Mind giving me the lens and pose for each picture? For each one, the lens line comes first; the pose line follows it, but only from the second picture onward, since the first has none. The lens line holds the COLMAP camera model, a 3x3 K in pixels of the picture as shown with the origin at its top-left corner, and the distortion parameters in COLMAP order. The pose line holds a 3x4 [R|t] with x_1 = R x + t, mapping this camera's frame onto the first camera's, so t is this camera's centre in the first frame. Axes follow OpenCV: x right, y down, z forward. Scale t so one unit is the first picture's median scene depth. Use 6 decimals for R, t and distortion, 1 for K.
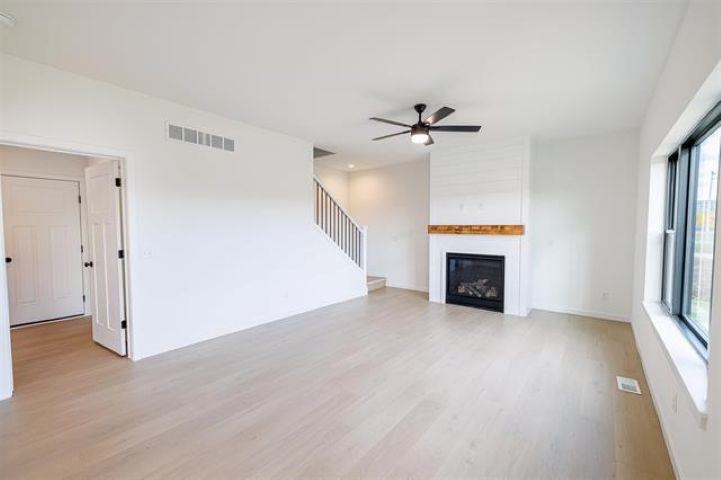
lens RADIAL K [[298.2, 0, 360.1], [0, 298.2, 238.5], [0, 0, 1]] dist [0.001261, 0.000560]
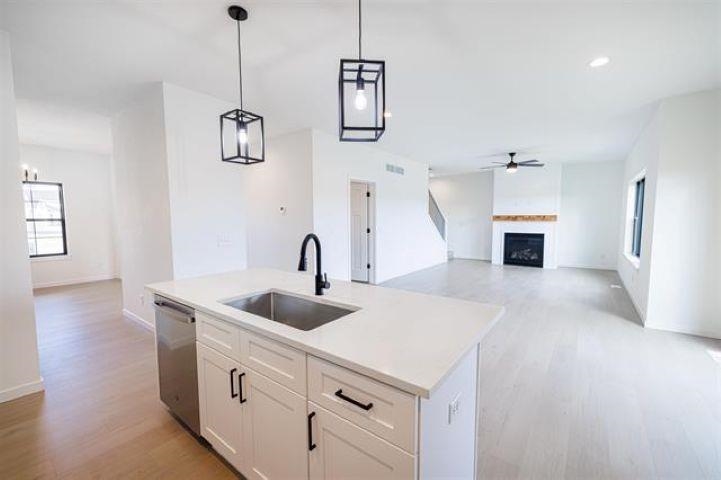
lens RADIAL K [[298.2, 0, 358.8], [0, 298.2, 238.6], [0, 0, 1]] dist [0.001261, 0.000560]
pose [[0.999721, -0.004316, 0.023202, -0.568036], [0.003609, 0.999532, 0.030389, 0.029229], [-0.023322, -0.030297, 0.999269, -0.621579]]
